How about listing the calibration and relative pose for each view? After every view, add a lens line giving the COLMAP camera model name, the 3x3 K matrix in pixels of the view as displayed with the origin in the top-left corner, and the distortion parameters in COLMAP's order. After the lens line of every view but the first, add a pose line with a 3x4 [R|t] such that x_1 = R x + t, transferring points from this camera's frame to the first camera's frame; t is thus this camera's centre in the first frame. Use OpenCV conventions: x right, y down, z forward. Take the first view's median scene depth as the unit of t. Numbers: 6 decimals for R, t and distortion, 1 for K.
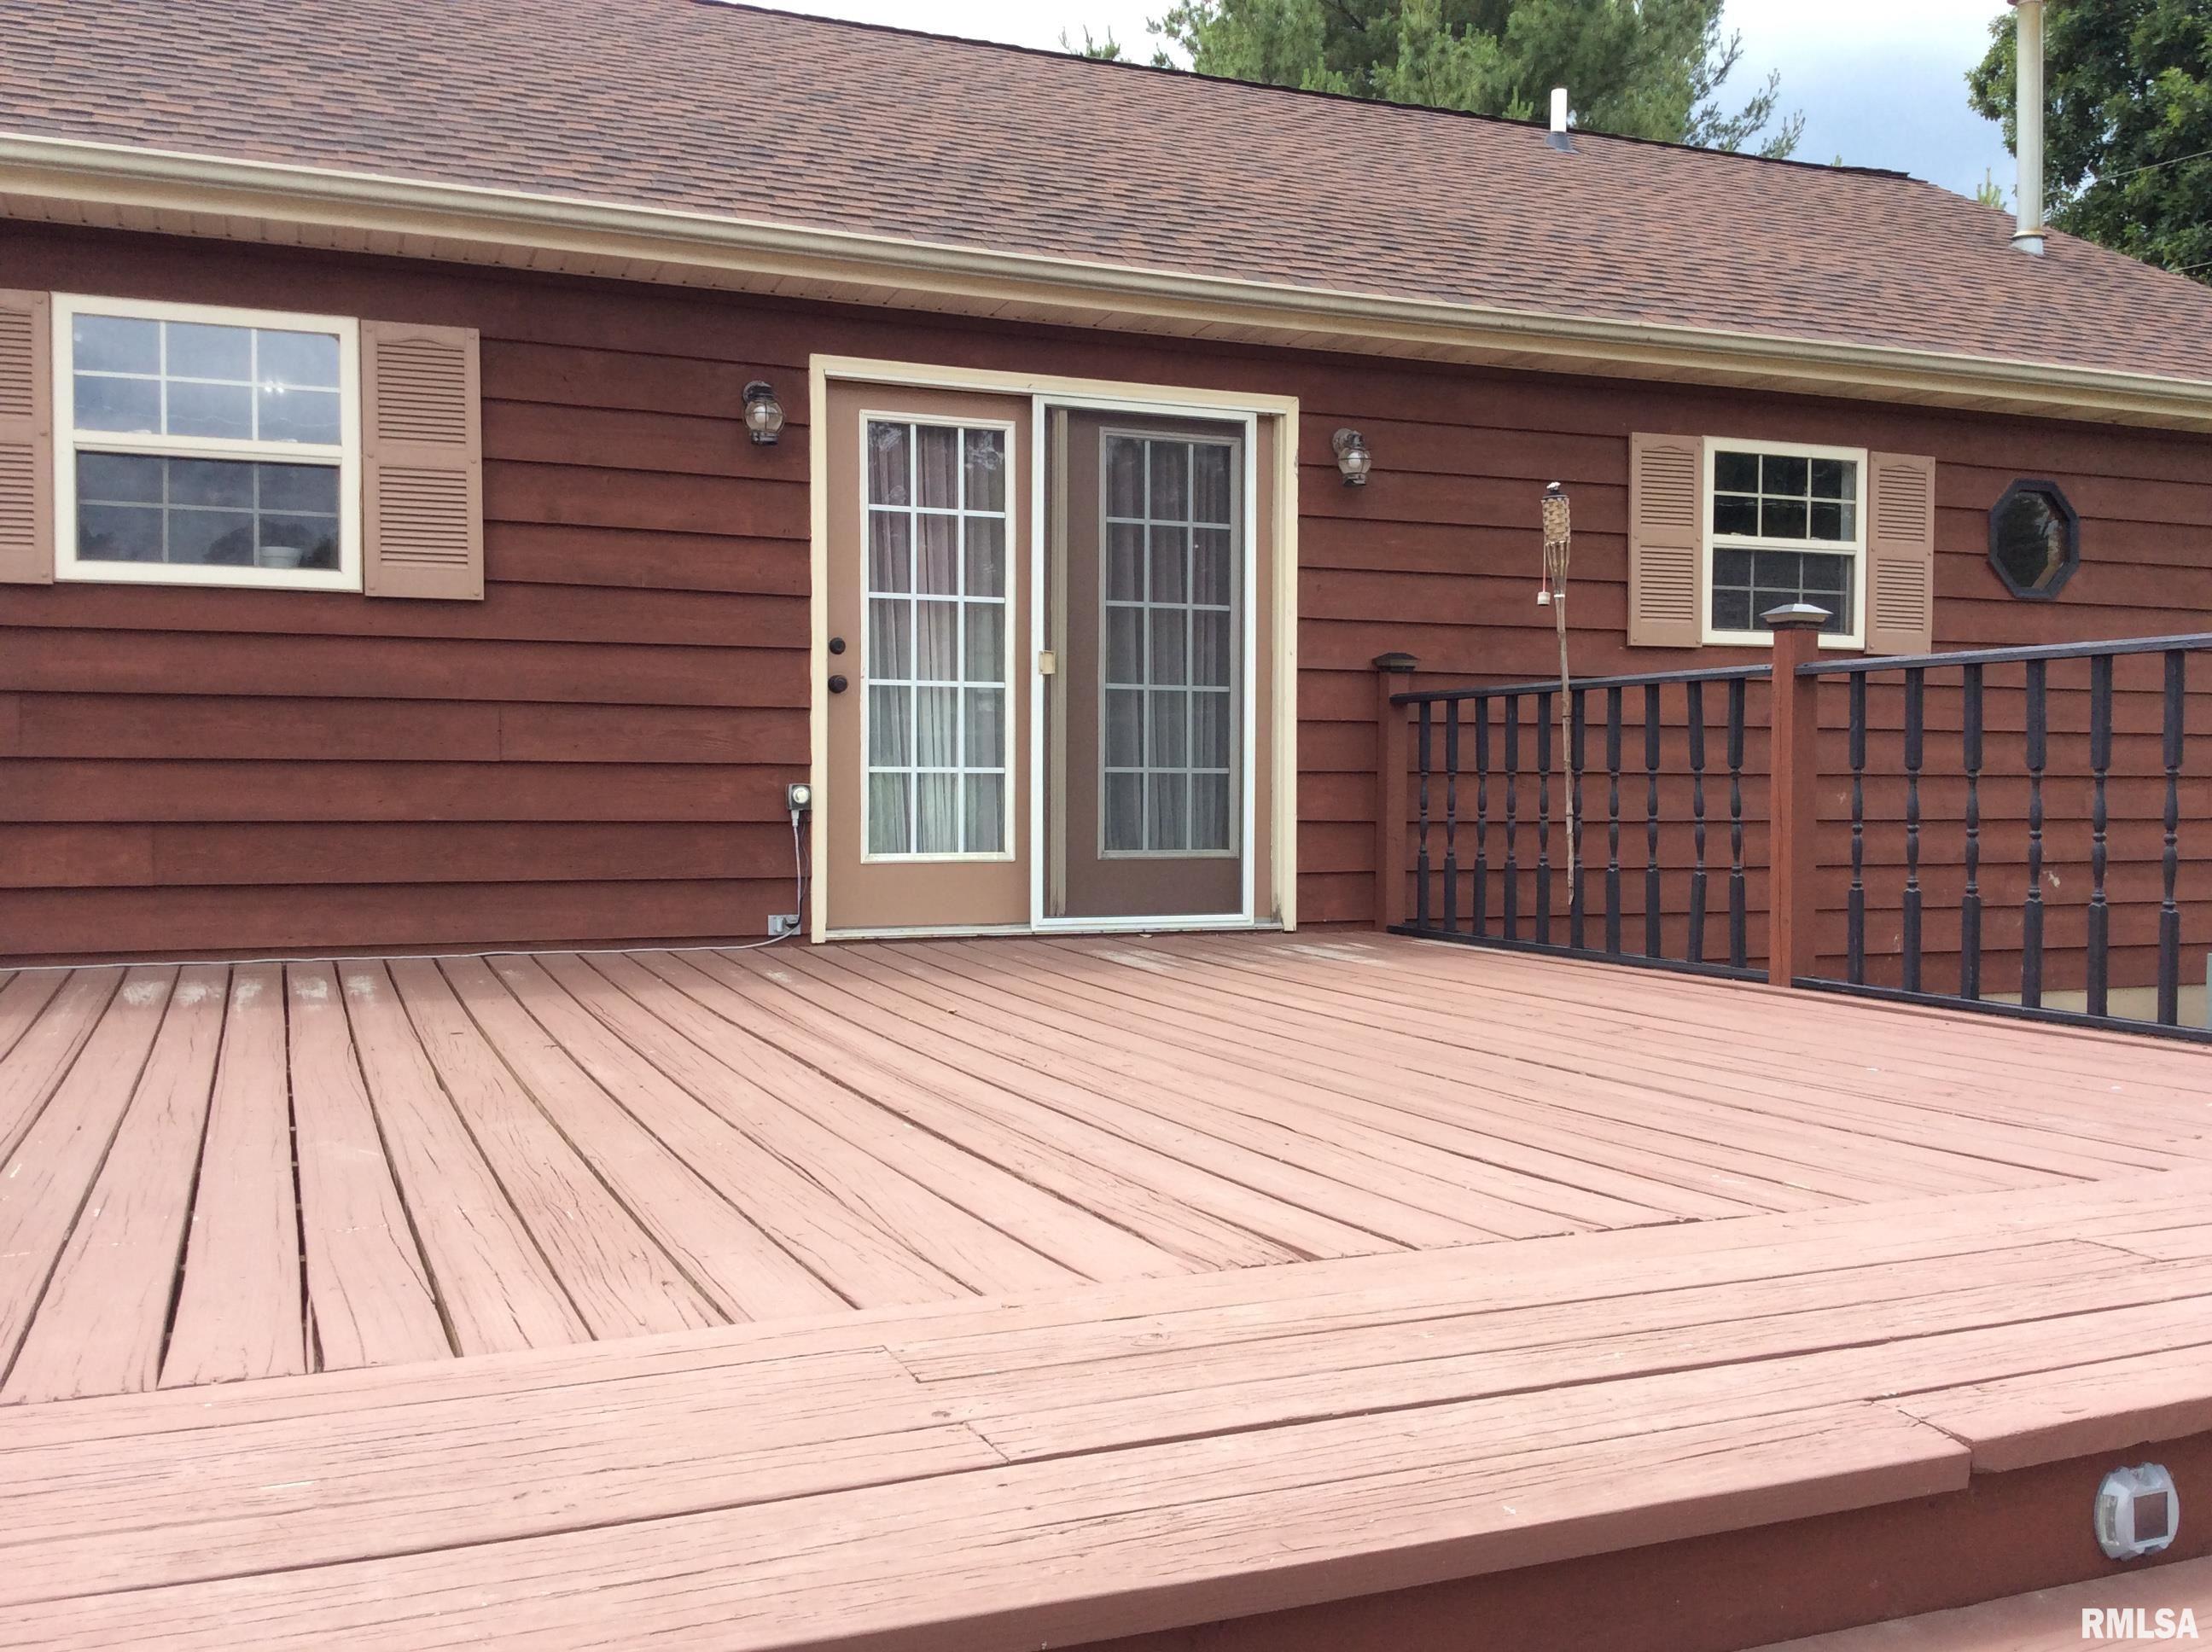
lens RADIAL K [[2007.3, 0, 1121.4], [0, 2007.3, 837.1], [0, 0, 1]] dist [0.068076, -0.130267]
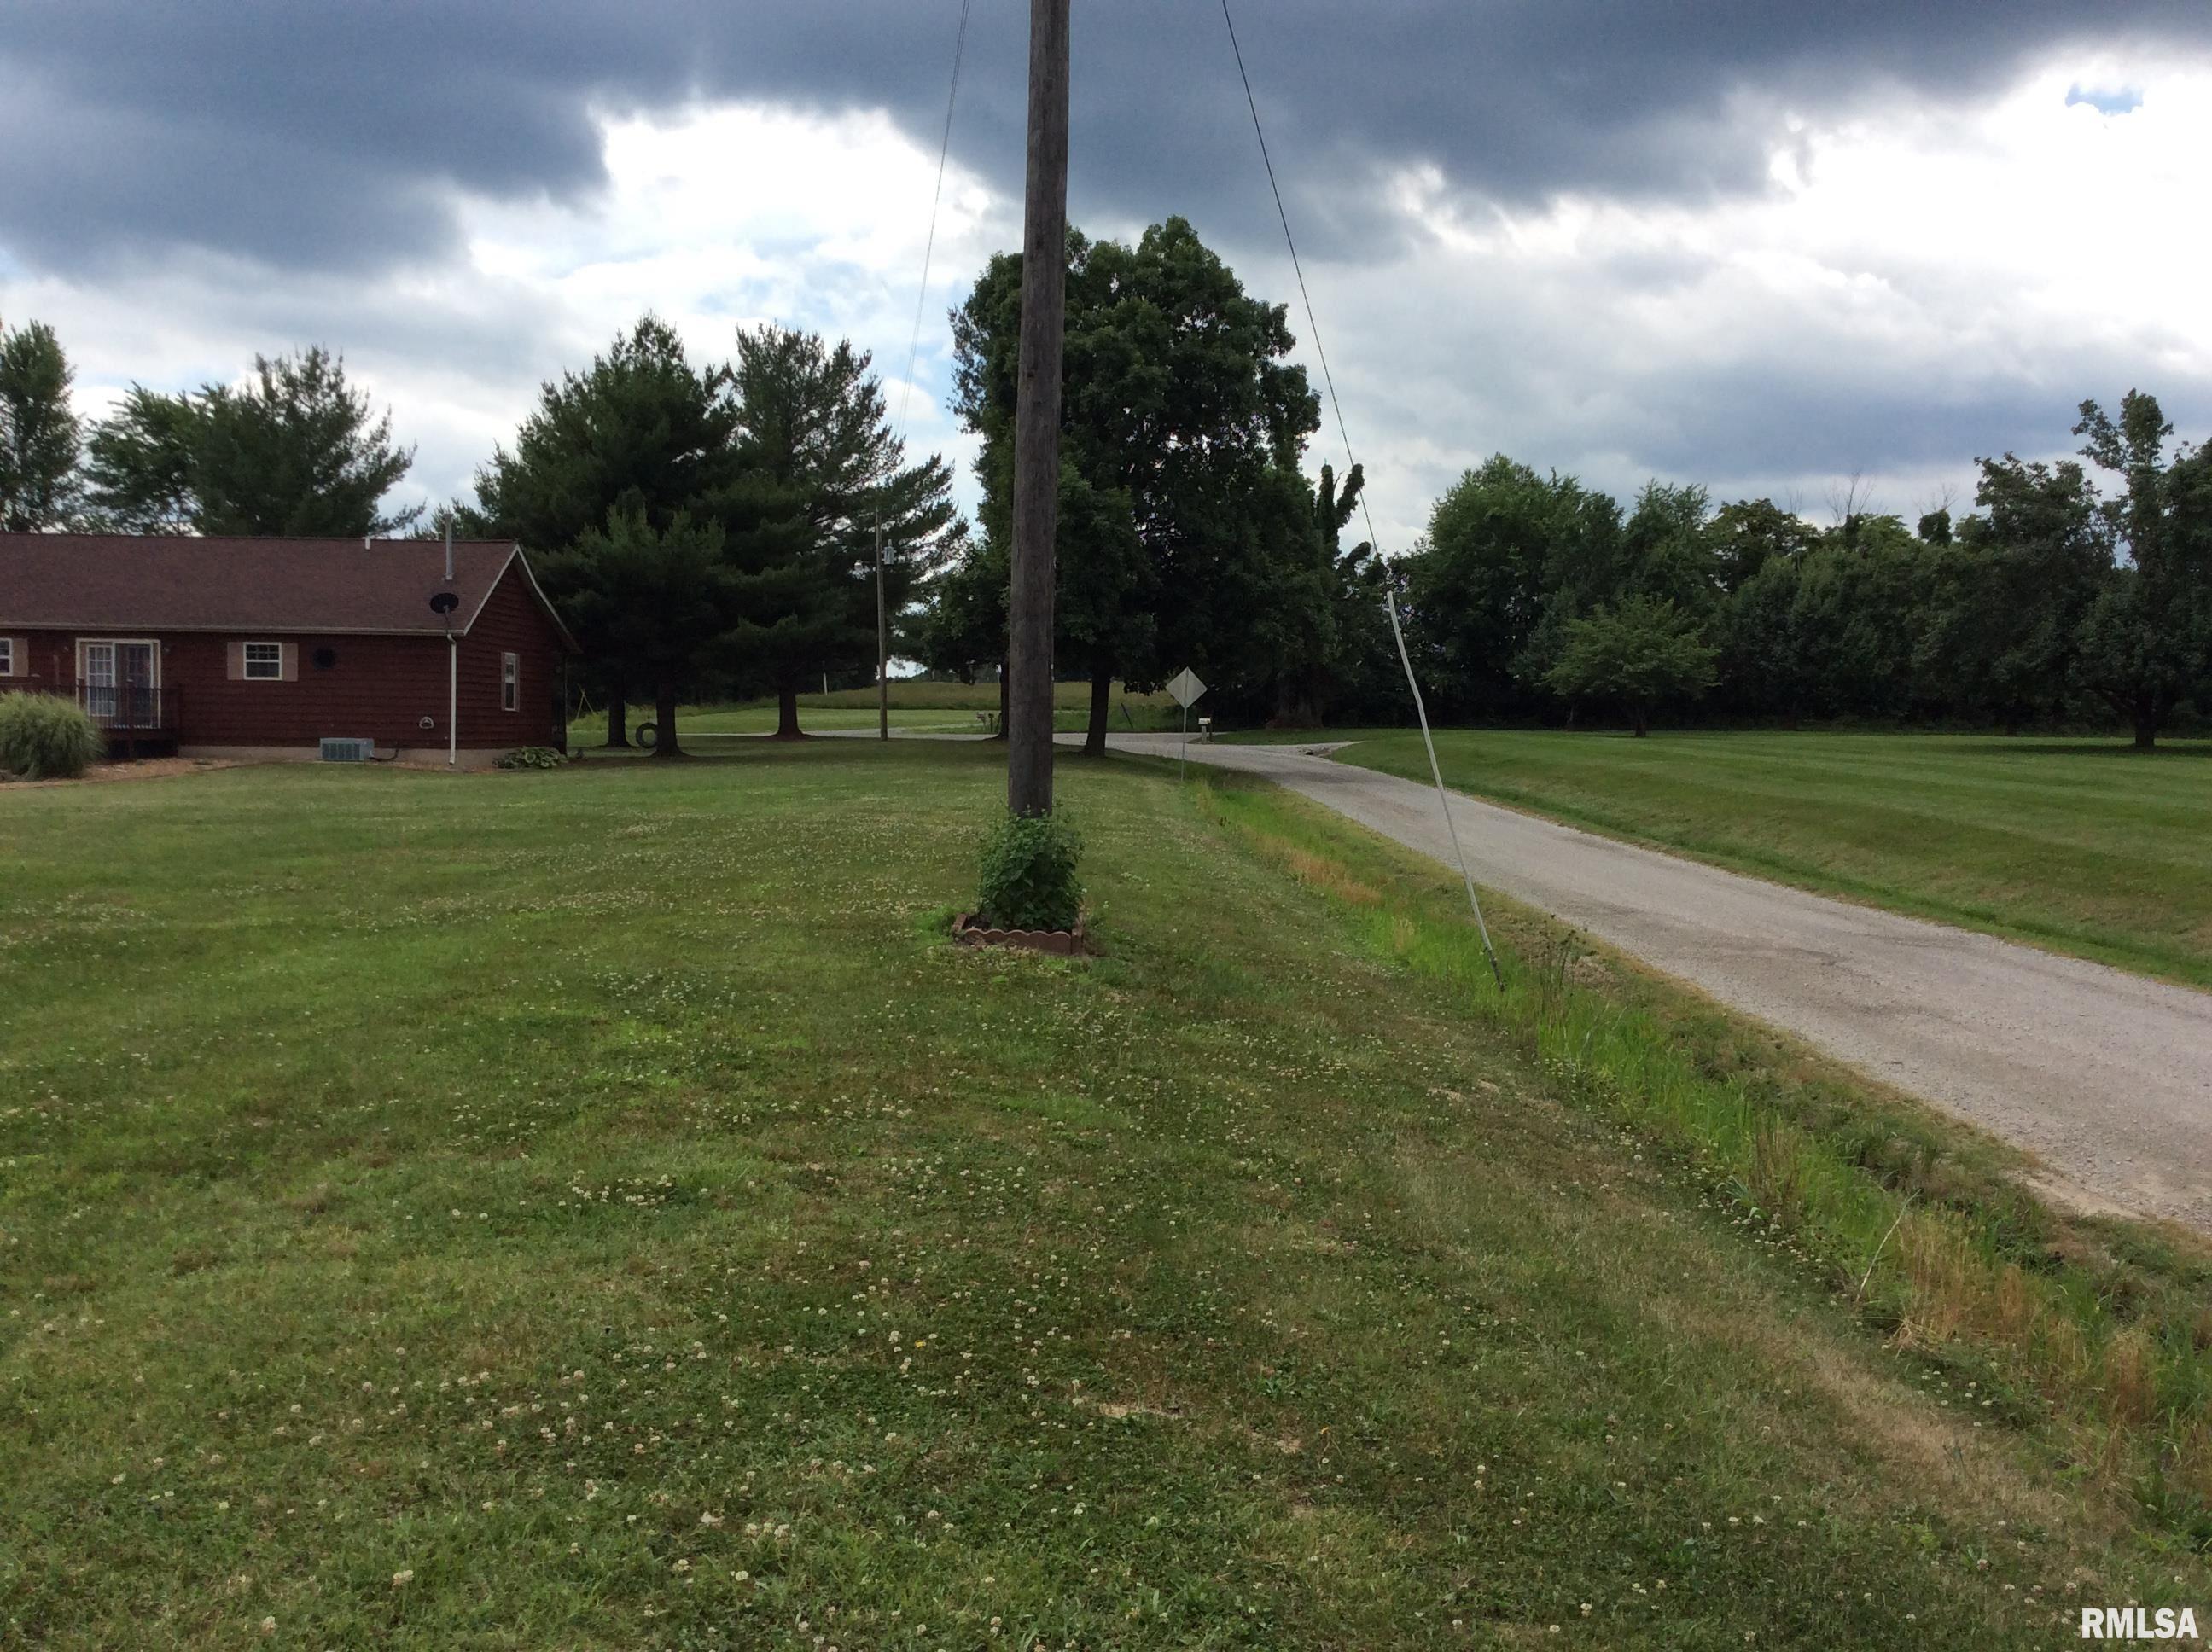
lens RADIAL K [[2007.3, 0, 1113.5], [0, 2007.3, 831.1], [0, 0, 1]] dist [0.068076, -0.130267]
pose [[0.929363, 0.029053, -0.368023, 4.963568], [-0.021112, 0.999450, 0.025584, 0.136836], [0.368563, -0.016007, 0.929465, -3.567521]]
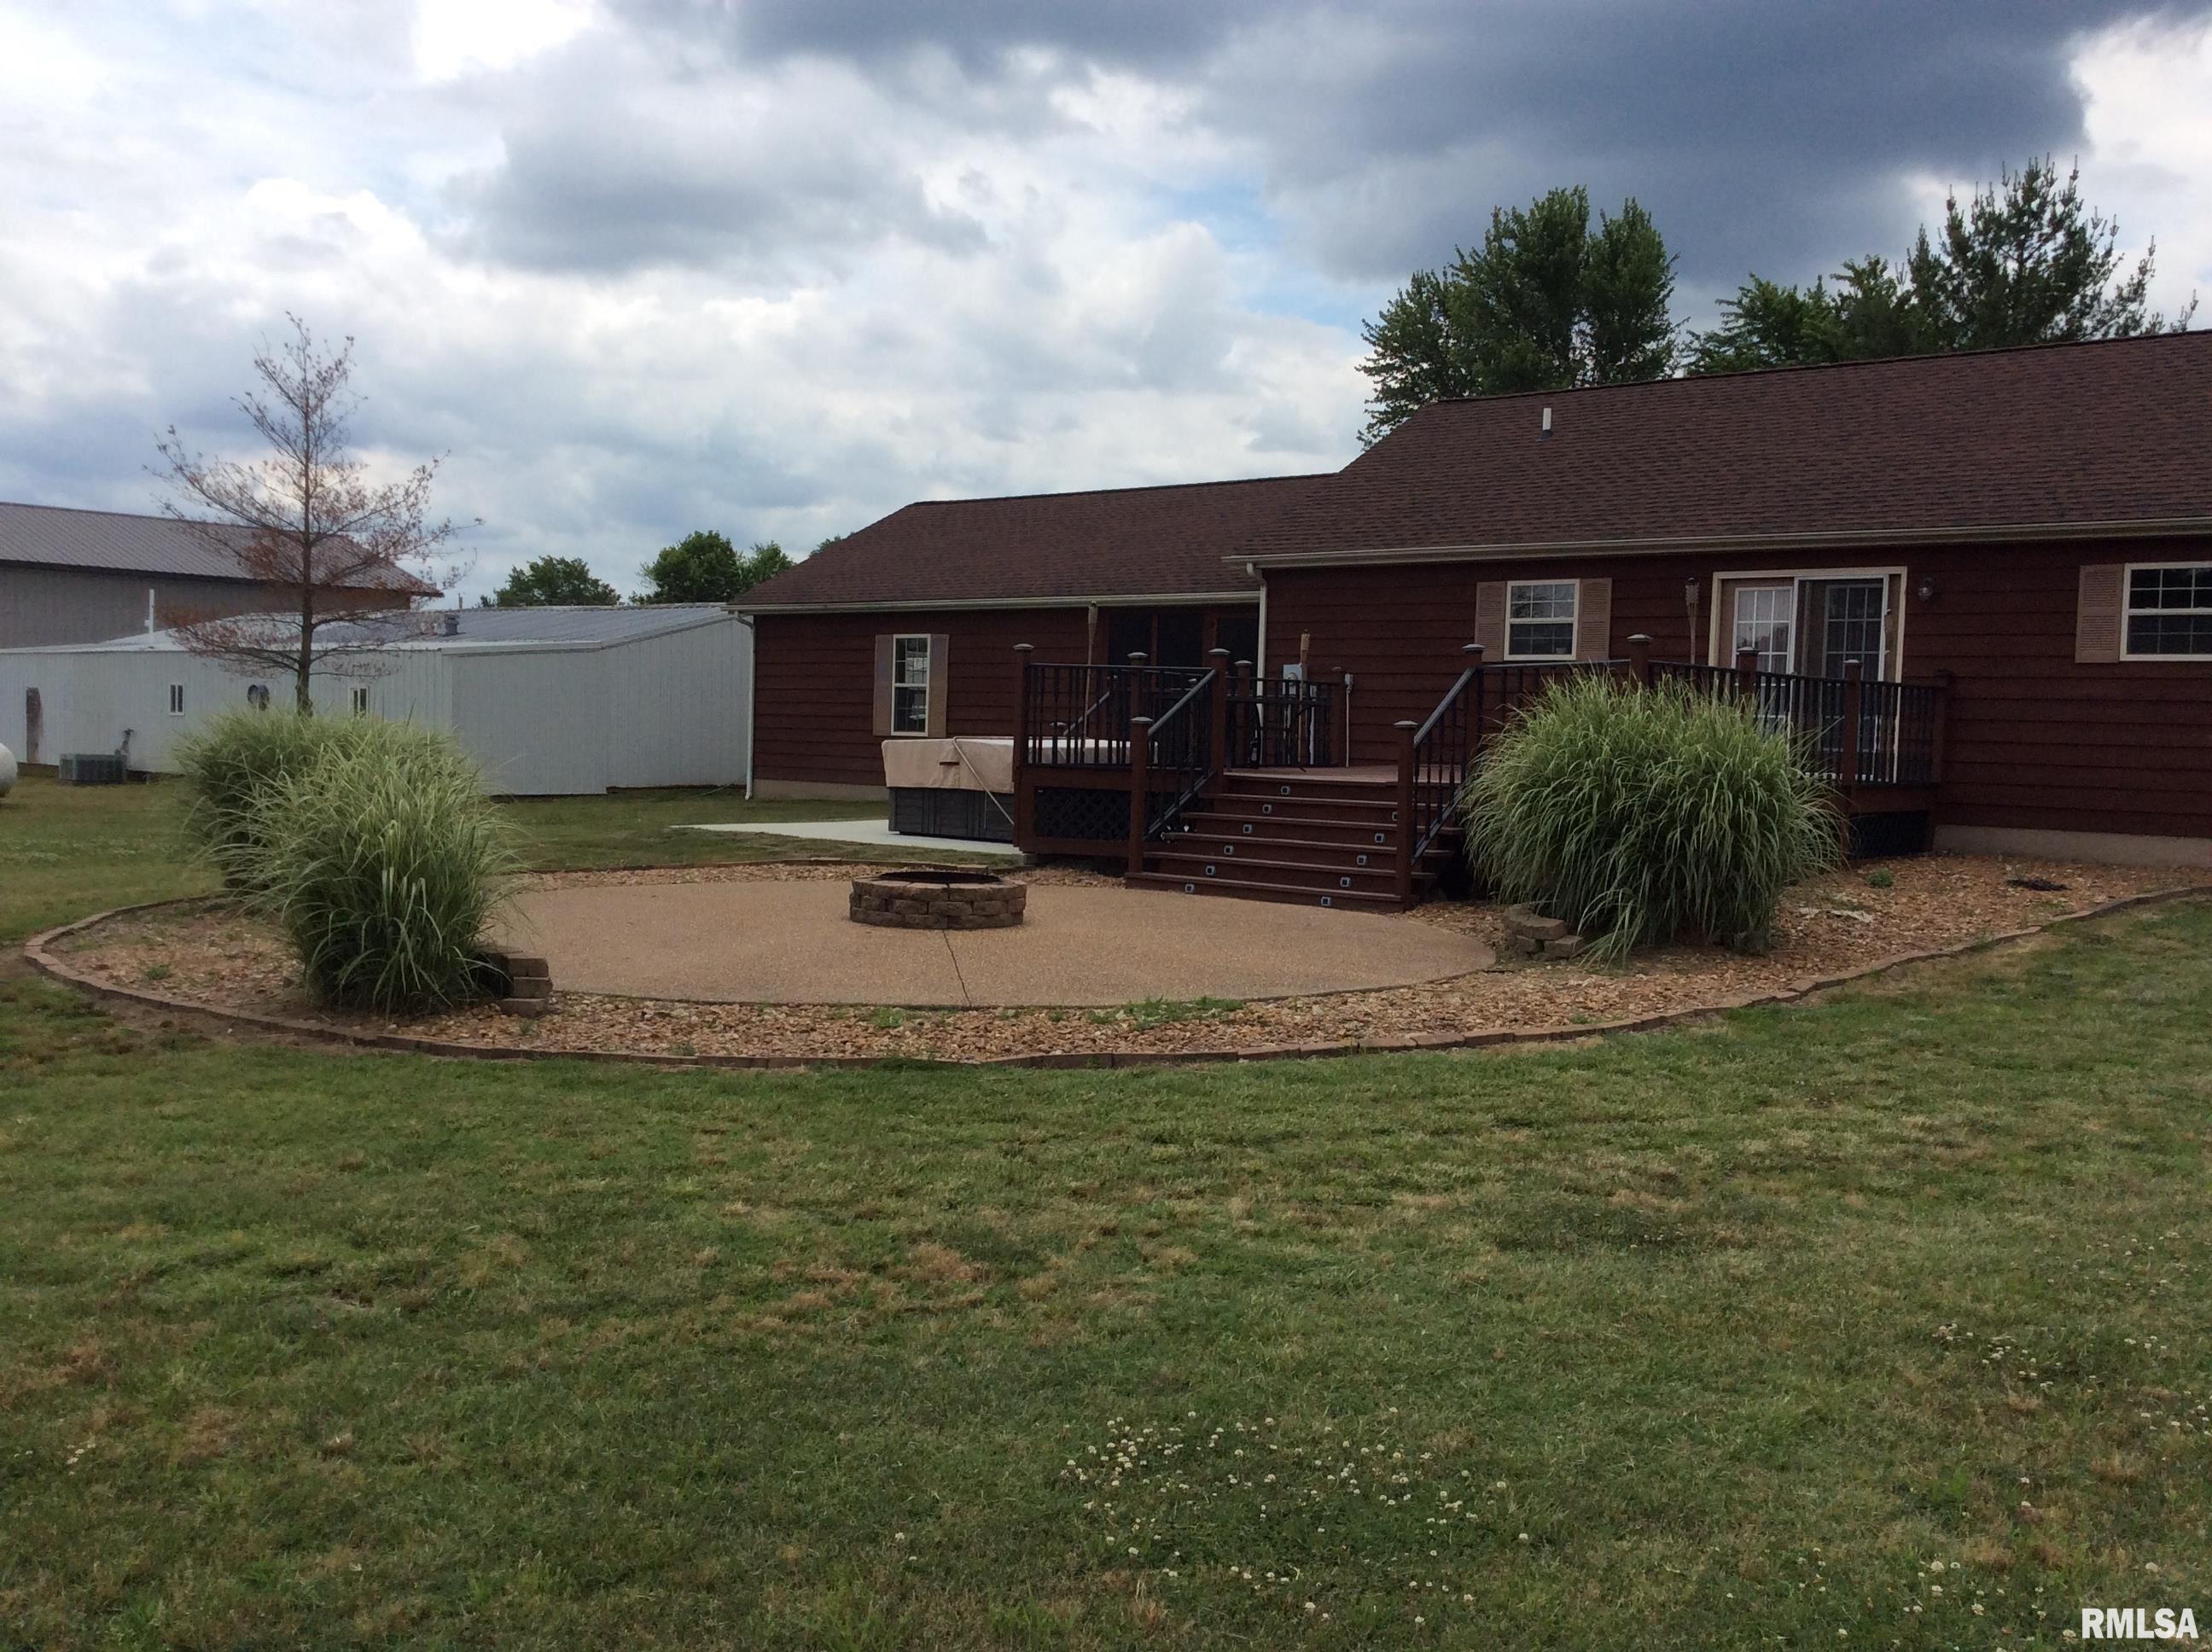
lens RADIAL K [[2007.3, 0, 1120.6], [0, 2007.3, 854.8], [0, 0, 1]] dist [0.068076, -0.130267]
pose [[0.458867, 0.067262, -0.885955, 1.867293], [-0.048283, 0.997545, 0.050727, 0.054709], [0.887192, 0.019500, 0.460988, -0.991904]]
